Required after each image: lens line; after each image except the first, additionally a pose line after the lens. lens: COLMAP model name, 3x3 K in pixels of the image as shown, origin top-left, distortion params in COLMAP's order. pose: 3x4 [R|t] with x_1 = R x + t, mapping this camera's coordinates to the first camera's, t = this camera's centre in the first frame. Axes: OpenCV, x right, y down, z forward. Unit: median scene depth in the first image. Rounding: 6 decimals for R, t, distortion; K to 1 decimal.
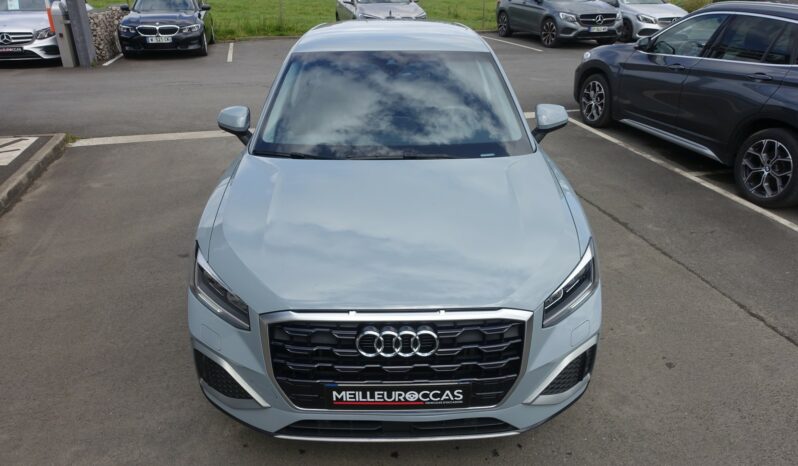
lens RADIAL K [[544.9, 0, 399.0], [0, 544.9, 233.0], [0, 0, 1]] dist [-0.003415, 0.001924]
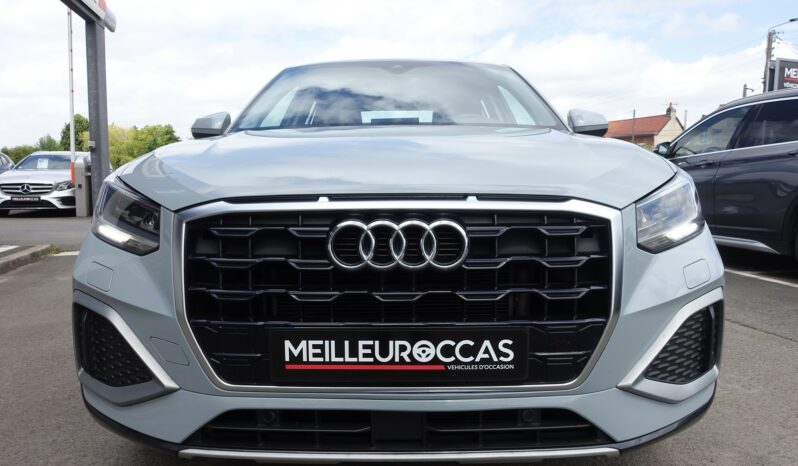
lens RADIAL K [[544.9, 0, 399.0], [0, 544.9, 233.0], [0, 0, 1]] dist [-0.003415, 0.001924]
pose [[0.999753, -0.006390, -0.021287, 0.010763], [-0.001283, 0.939597, -0.342280, 0.376009], [0.022189, 0.342223, 0.939357, 0.424915]]
